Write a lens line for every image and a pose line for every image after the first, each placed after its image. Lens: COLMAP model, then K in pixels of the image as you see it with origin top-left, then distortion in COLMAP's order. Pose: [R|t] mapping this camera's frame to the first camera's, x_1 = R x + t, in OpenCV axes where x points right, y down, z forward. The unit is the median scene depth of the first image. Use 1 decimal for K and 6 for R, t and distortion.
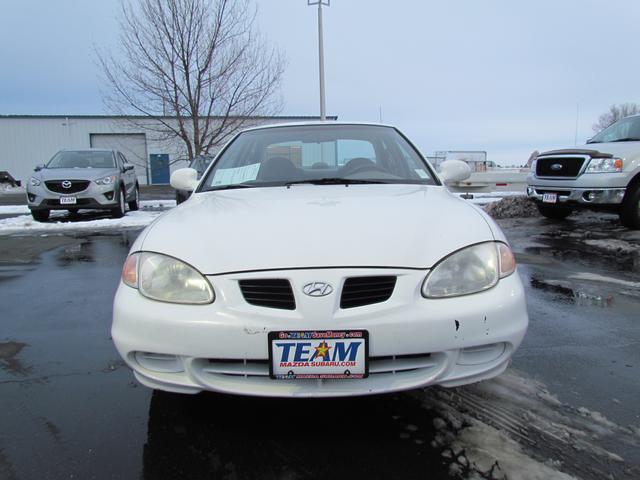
lens RADIAL K [[453.9, 0, 320.0], [0, 453.9, 240.0], [0, 0, 1]] dist [-0.013581, -0.005097]
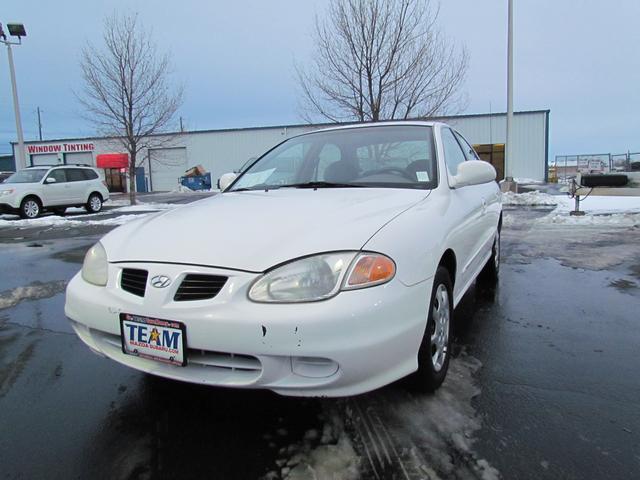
lens RADIAL K [[453.9, 0, 320.0], [0, 453.9, 240.0], [0, 0, 1]] dist [-0.013581, -0.005097]
pose [[0.895940, 0.052640, -0.441044, 0.822590], [-0.054130, 0.998491, 0.009211, -0.026304], [0.440864, 0.015621, 0.897438, 0.154480]]
